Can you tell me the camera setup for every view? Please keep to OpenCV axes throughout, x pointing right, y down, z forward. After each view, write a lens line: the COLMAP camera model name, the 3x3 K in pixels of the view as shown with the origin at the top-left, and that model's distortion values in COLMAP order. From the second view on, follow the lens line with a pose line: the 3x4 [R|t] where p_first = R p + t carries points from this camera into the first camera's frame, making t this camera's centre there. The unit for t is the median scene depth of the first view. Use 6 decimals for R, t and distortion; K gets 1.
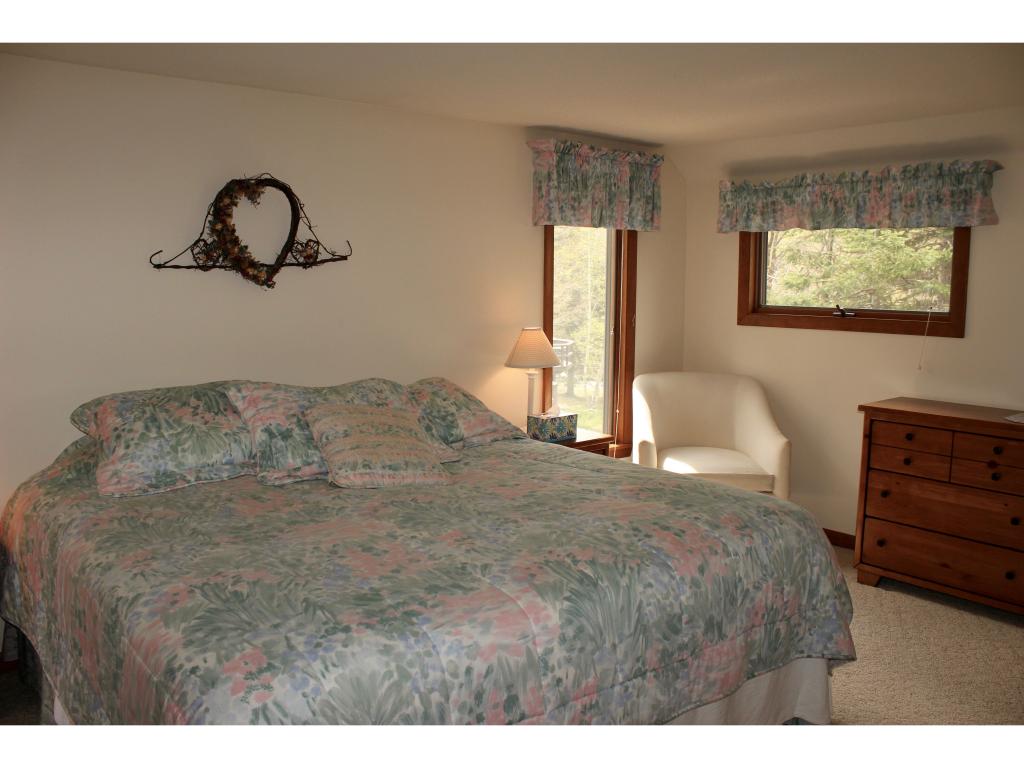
lens RADIAL K [[858.5, 0, 503.1], [0, 858.5, 387.2], [0, 0, 1]] dist [-0.153169, 0.145494]
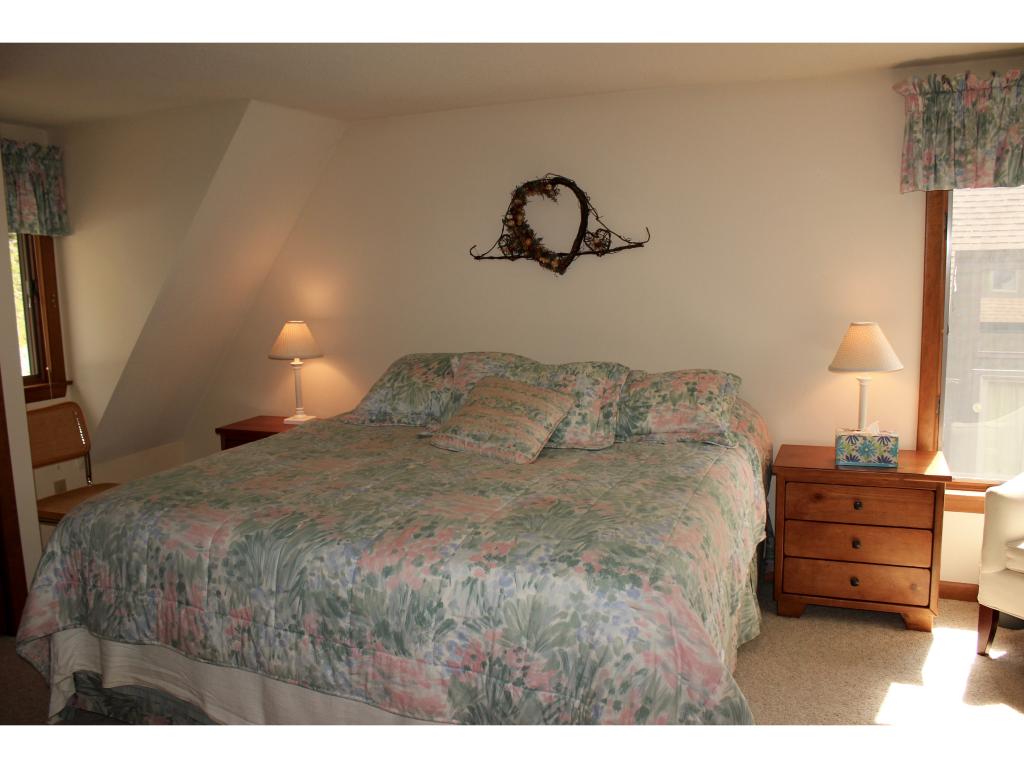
lens RADIAL K [[858.5, 0, 503.1], [0, 858.5, 387.2], [0, 0, 1]] dist [-0.153169, 0.145494]
pose [[0.450833, 0.109311, -0.885890, 0.732270], [-0.087564, 0.993102, 0.077978, -0.051858], [0.888303, 0.042417, 0.457295, 0.430837]]
